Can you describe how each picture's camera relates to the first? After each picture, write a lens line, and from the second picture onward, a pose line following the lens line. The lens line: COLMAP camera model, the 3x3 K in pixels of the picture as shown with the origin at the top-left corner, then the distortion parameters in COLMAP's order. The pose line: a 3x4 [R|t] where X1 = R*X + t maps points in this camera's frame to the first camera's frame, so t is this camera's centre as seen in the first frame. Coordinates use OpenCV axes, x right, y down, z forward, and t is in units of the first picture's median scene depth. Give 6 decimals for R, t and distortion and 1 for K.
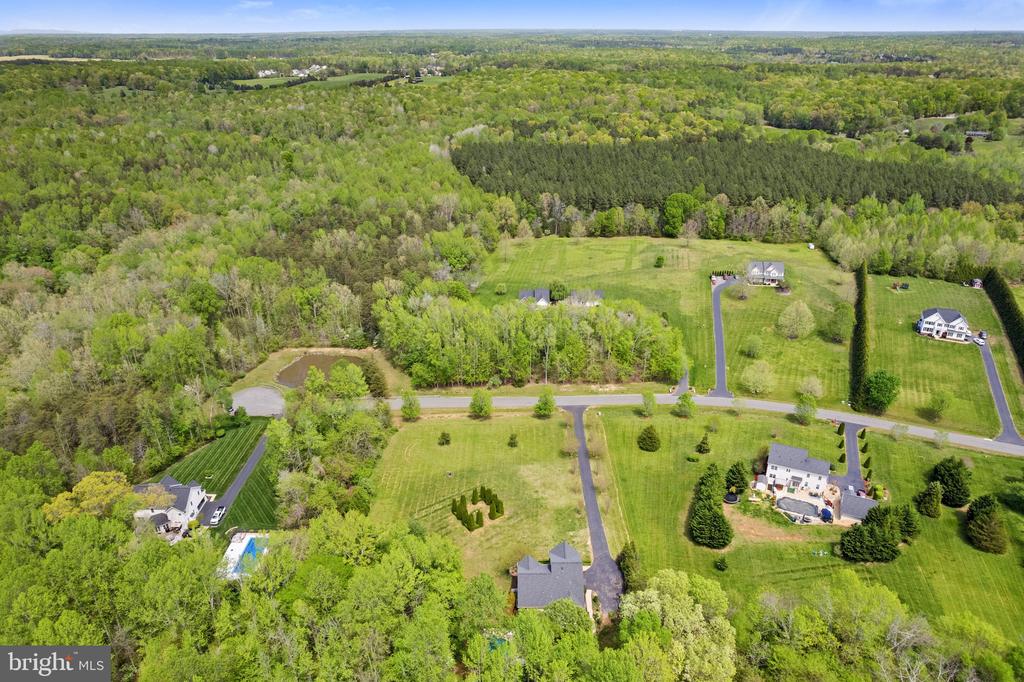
lens RADIAL K [[675.0, 0, 512.0], [0, 675.0, 341.0], [0, 0, 1]] dist [-0.069193, 0.070050]
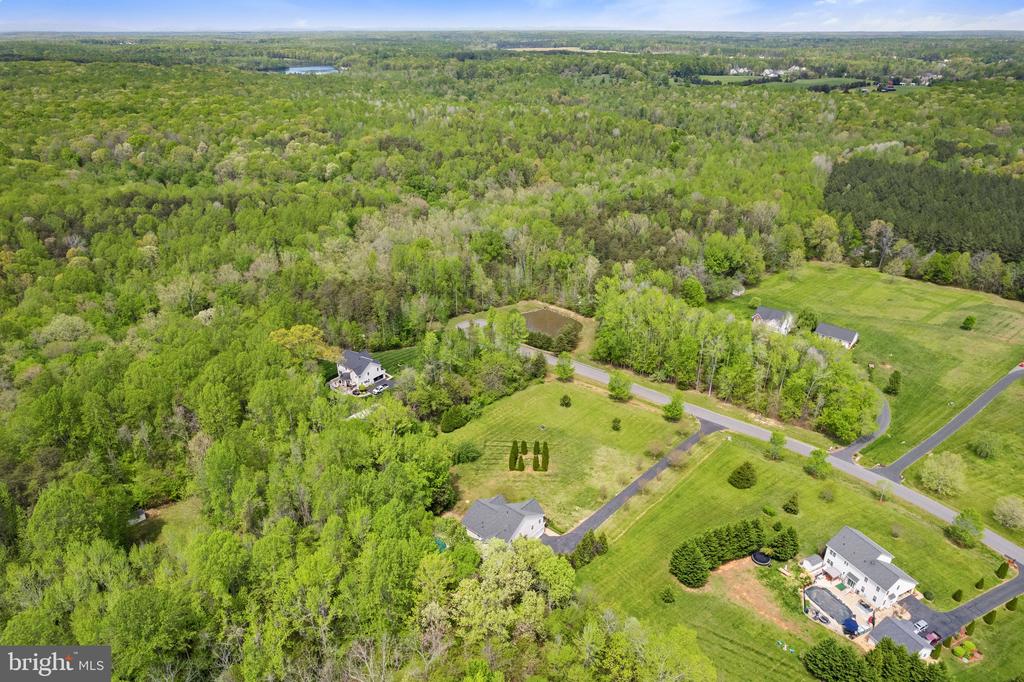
lens RADIAL K [[675.0, 0, 512.0], [0, 675.0, 341.0], [0, 0, 1]] dist [-0.069193, 0.070050]
pose [[0.758380, 0.284292, -0.586548, 0.265052], [-0.283431, 0.954174, 0.096012, -0.017158], [0.586964, 0.093432, 0.804203, 0.032054]]
